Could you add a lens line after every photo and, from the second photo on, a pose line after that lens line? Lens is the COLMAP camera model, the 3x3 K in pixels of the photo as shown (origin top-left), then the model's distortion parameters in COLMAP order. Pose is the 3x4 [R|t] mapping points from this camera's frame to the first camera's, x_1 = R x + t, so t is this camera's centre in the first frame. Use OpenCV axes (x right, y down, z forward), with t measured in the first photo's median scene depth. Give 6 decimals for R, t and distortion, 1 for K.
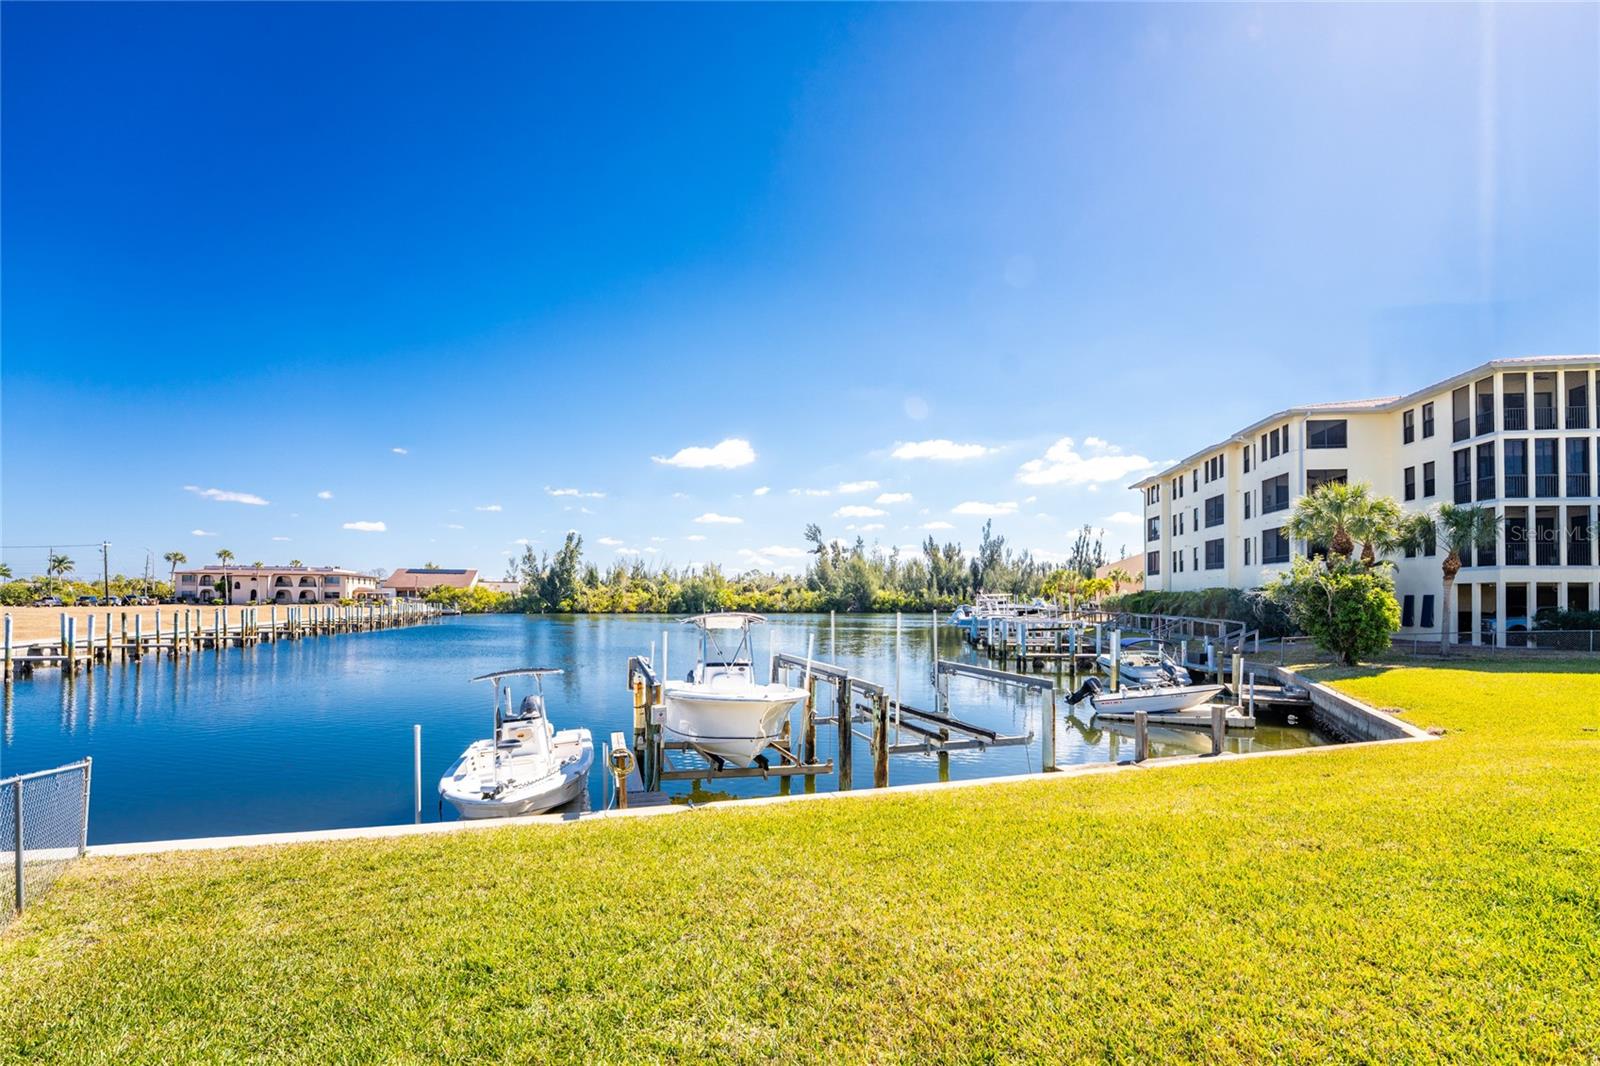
lens RADIAL K [[677.4, 0, 795.5], [0, 677.4, 590.7], [0, 0, 1]] dist [-0.024695, 0.000141]
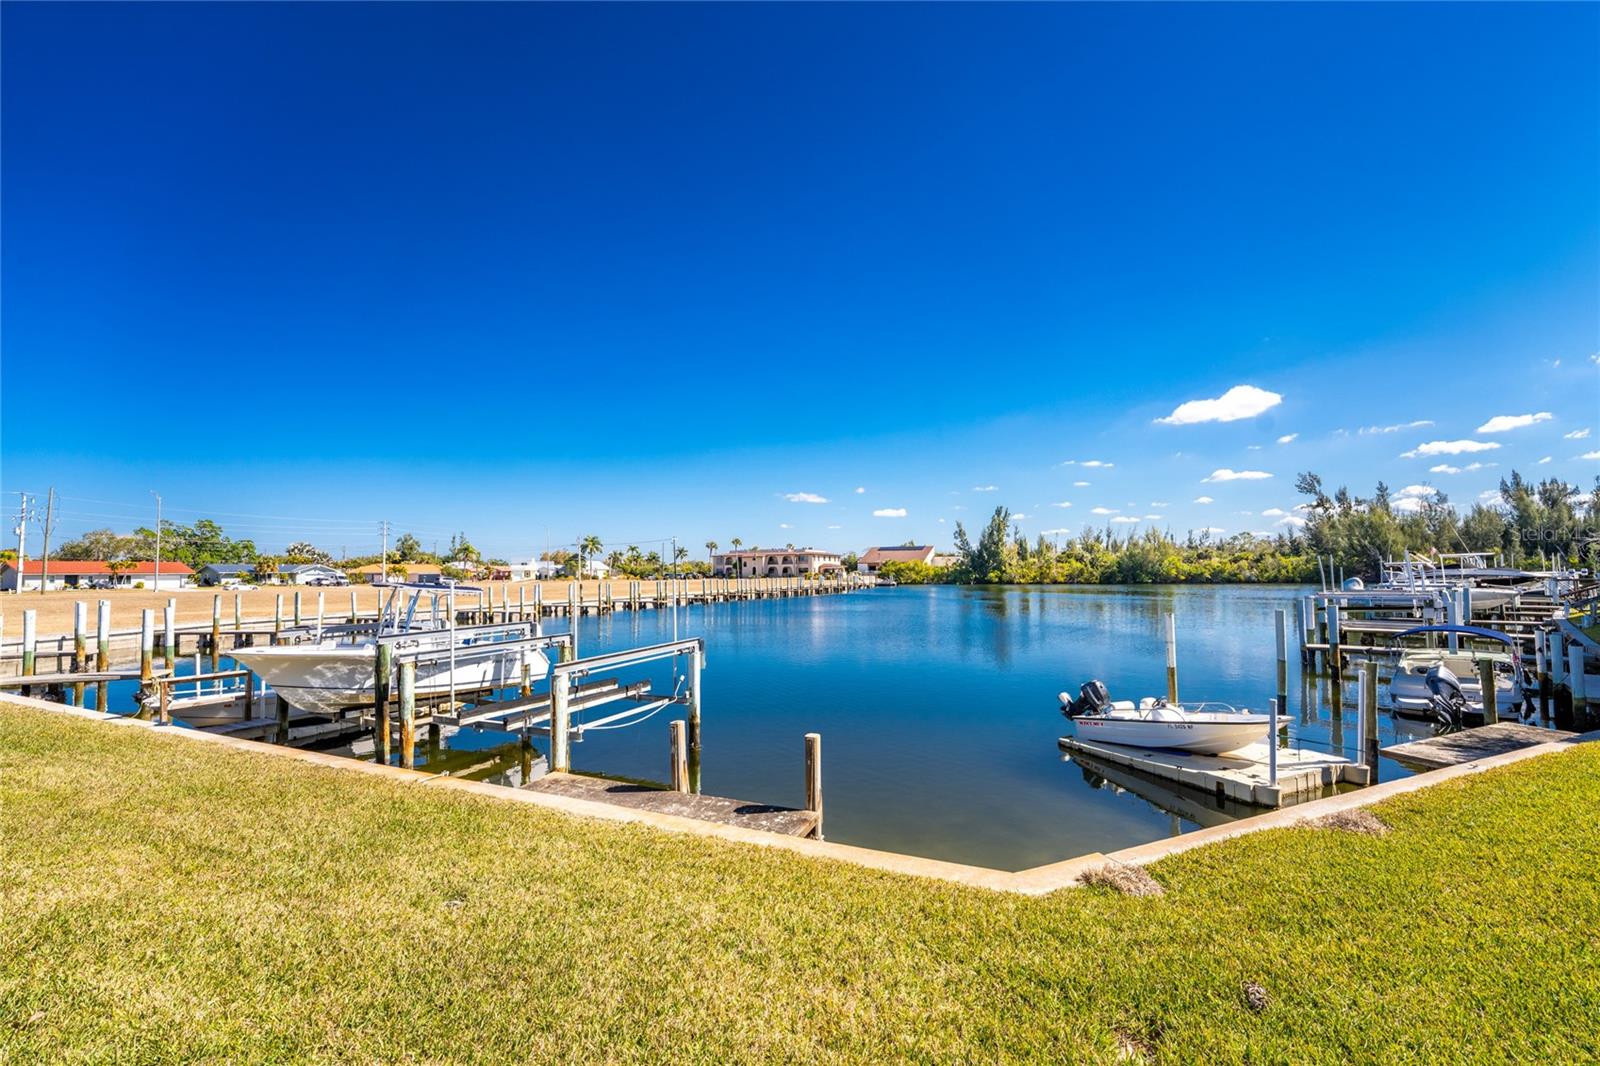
lens RADIAL K [[648.8, 0, 796.3], [0, 648.8, 547.5], [0, 0, 1]] dist [-0.024030, 0.000154]
pose [[0.754937, -0.037257, -0.654739, 0.114978], [0.021834, 0.999259, -0.031686, 0.002251], [0.655434, 0.009625, 0.755191, 0.061463]]
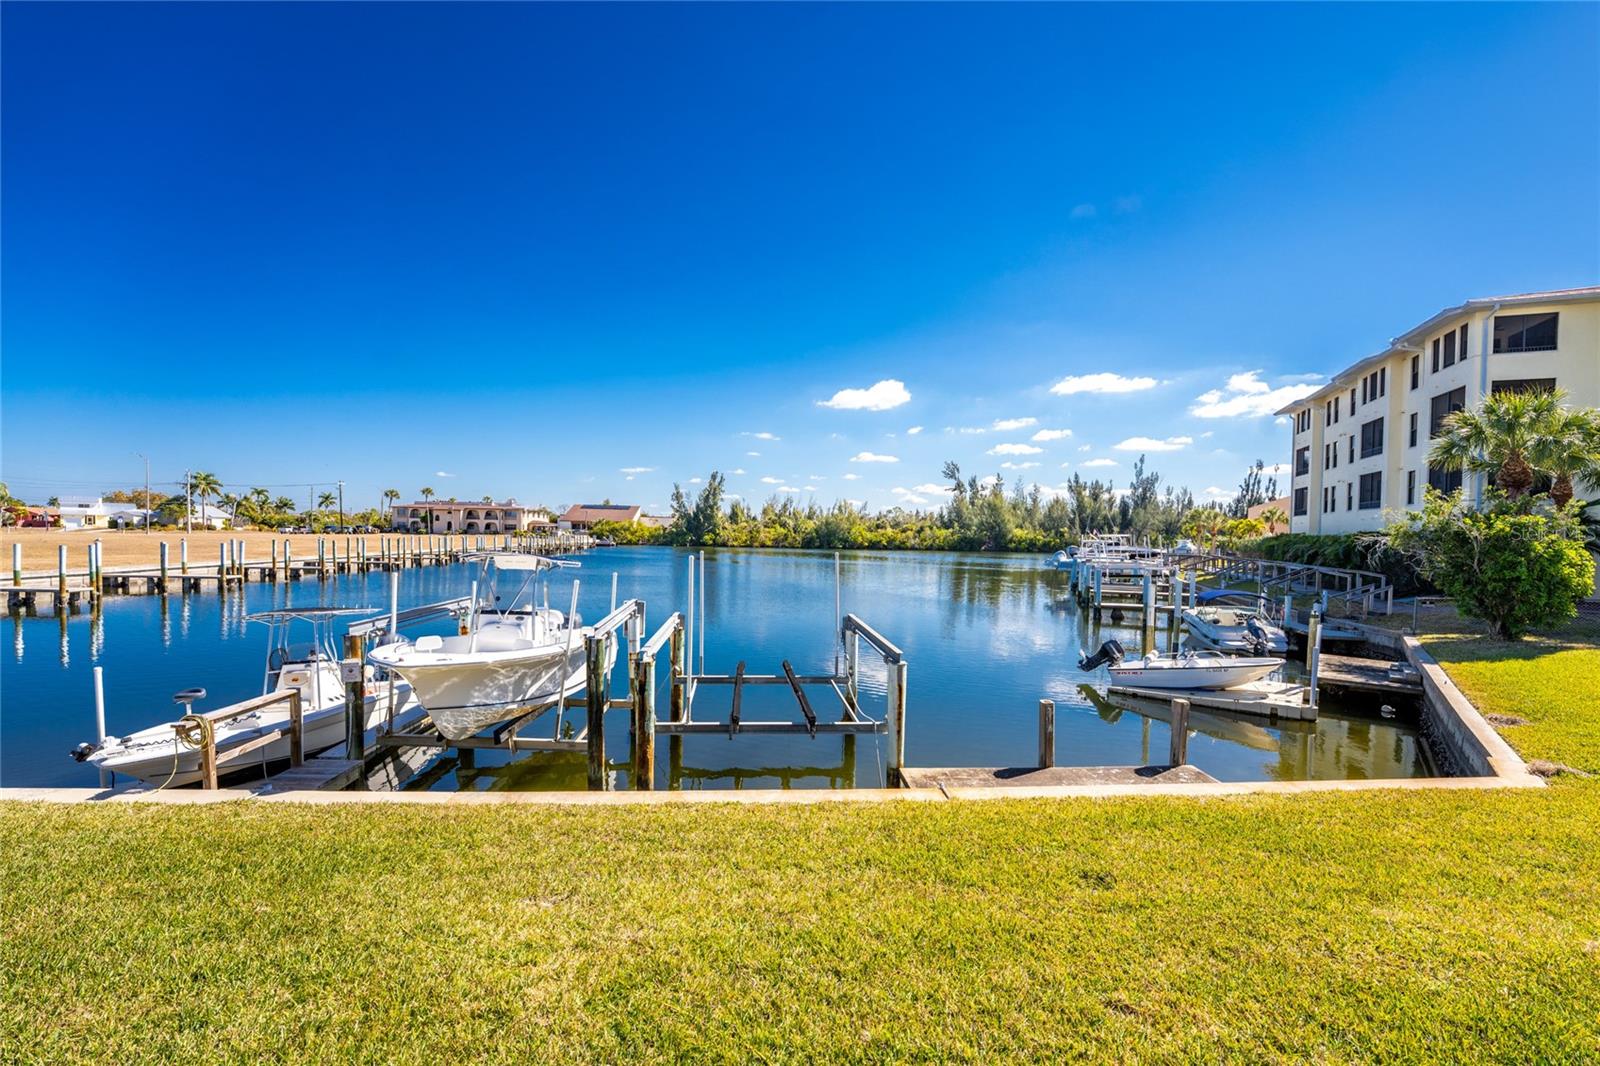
lens RADIAL K [[648.8, 0, 796.3], [0, 648.8, 547.5], [0, 0, 1]] dist [-0.024030, 0.000154]
pose [[0.973540, 0.019576, -0.227678, 0.044553], [-0.012518, 0.999396, 0.032403, -0.000402], [0.228175, -0.028695, 0.973197, 0.029524]]
